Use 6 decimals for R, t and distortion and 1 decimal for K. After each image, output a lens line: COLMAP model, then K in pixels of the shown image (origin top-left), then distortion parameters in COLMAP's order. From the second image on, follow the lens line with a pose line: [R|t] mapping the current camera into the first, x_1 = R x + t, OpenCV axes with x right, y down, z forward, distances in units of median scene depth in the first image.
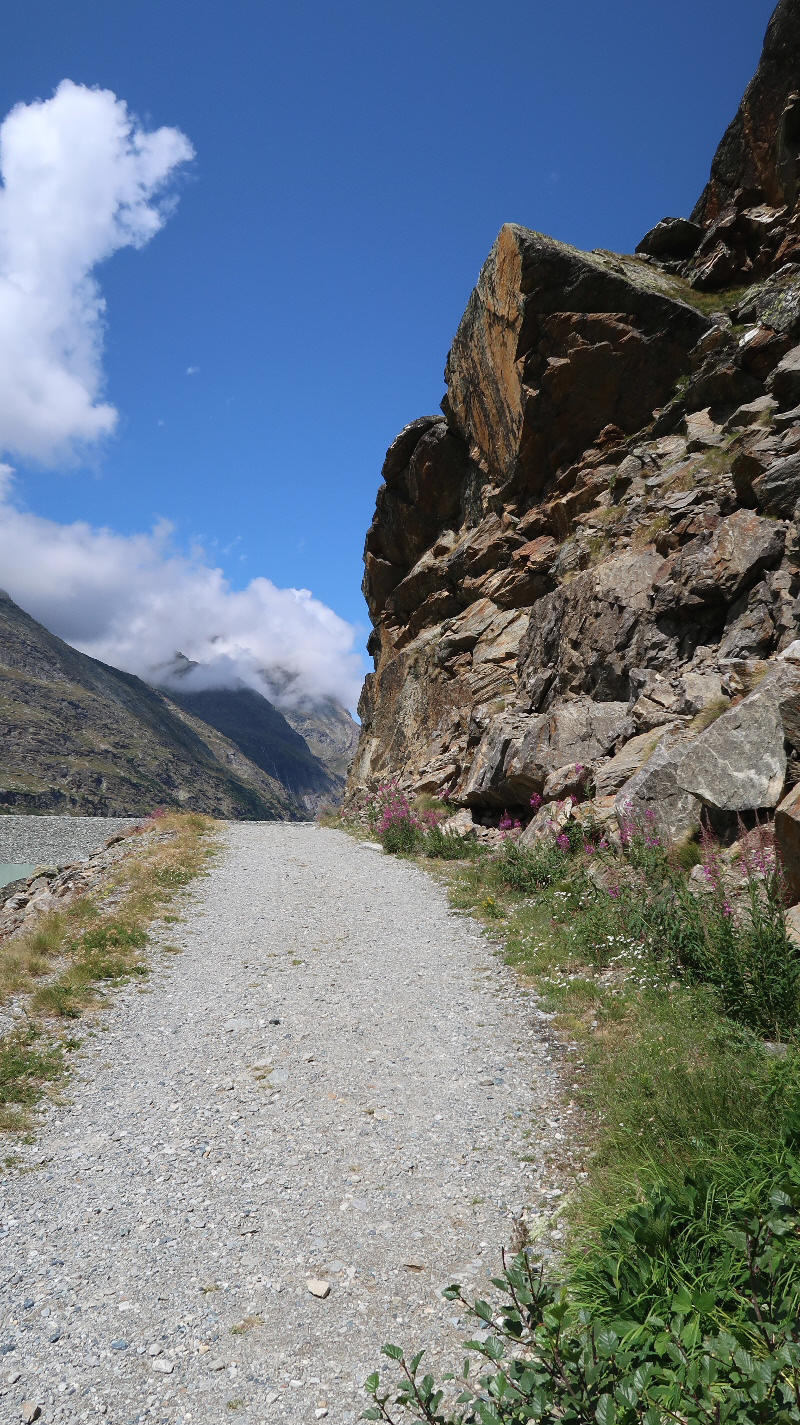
lens RADIAL K [[981.1, 0, 400.0], [0, 981.1, 712.5], [0, 0, 1]] dist [-0.025584, 0.009717]
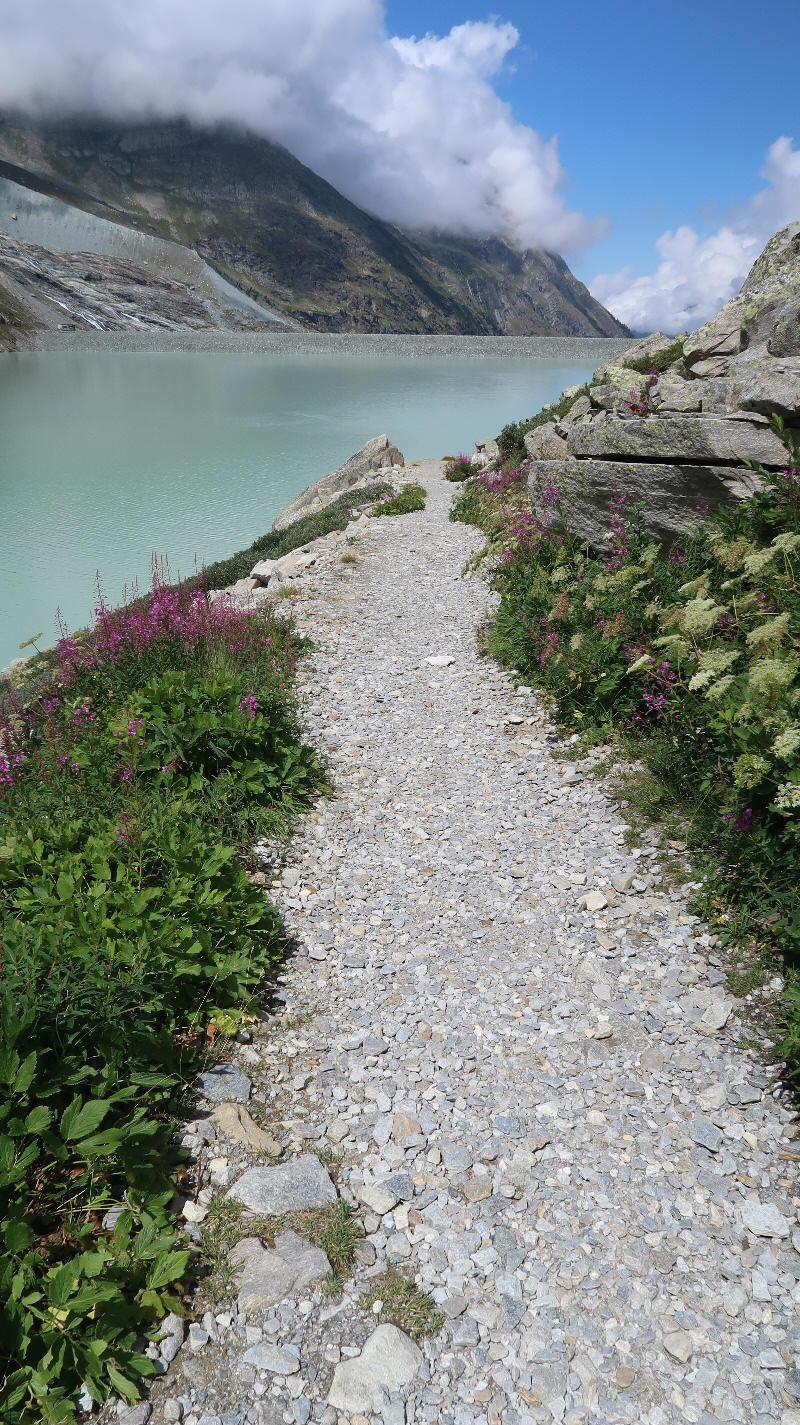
lens RADIAL K [[981.1, 0, 400.0], [0, 981.1, 712.5], [0, 0, 1]] dist [-0.025584, 0.009717]
pose [[0.992712, 0.035974, -0.115017, -0.106931], [0.021389, 0.886661, 0.461926, -0.044040], [0.118599, -0.461019, 0.879429, -0.360343]]
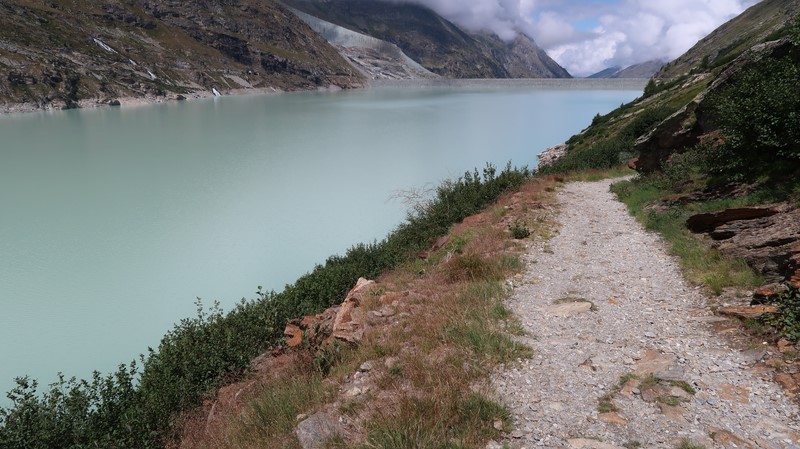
lens RADIAL K [[550.8, 0, 397.7], [0, 550.8, 223.4], [0, 0, 1]] dist [-0.025584, 0.009717]
pose [[0.984260, 0.018607, -0.175742, -0.193644], [0.047428, 0.930150, 0.364103, -0.083577], [0.170241, -0.366707, 0.914628, -0.631815]]
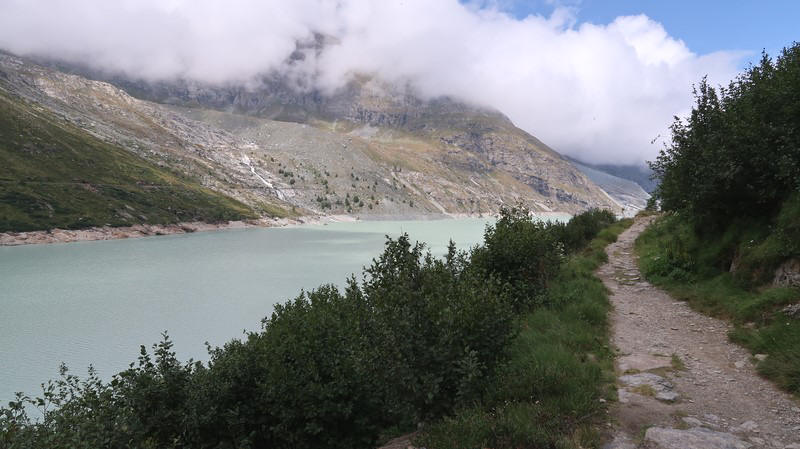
lens RADIAL K [[550.8, 0, 397.7], [0, 550.8, 223.4], [0, 0, 1]] dist [-0.025584, 0.009717]
pose [[0.863767, 0.027524, -0.503140, -0.232452], [0.043319, 0.990754, 0.128568, -0.118436], [0.502026, -0.132848, 0.854588, -0.956642]]
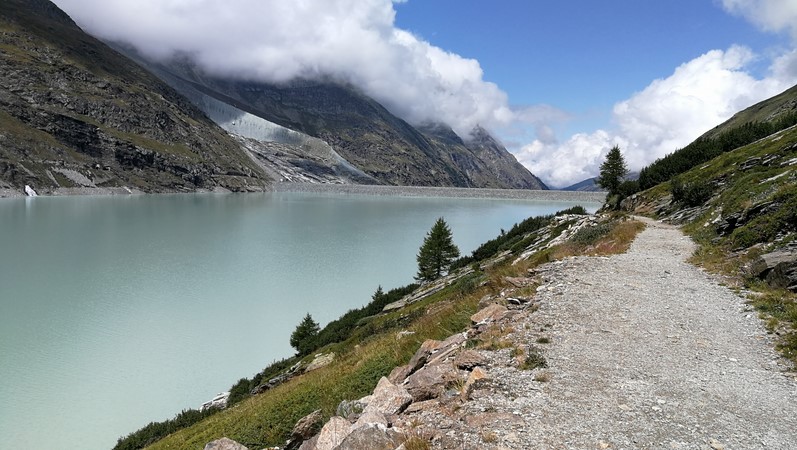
lens RADIAL K [[637.4, 0, 398.5], [0, 637.4, 225.0], [0, 0, 1]] dist [0.006726, 0.006677]
pose [[0.993369, 0.018801, -0.113424, -0.152717], [0.002251, 0.983169, 0.182683, -0.072637], [0.114949, -0.181727, 0.976607, -0.526614]]
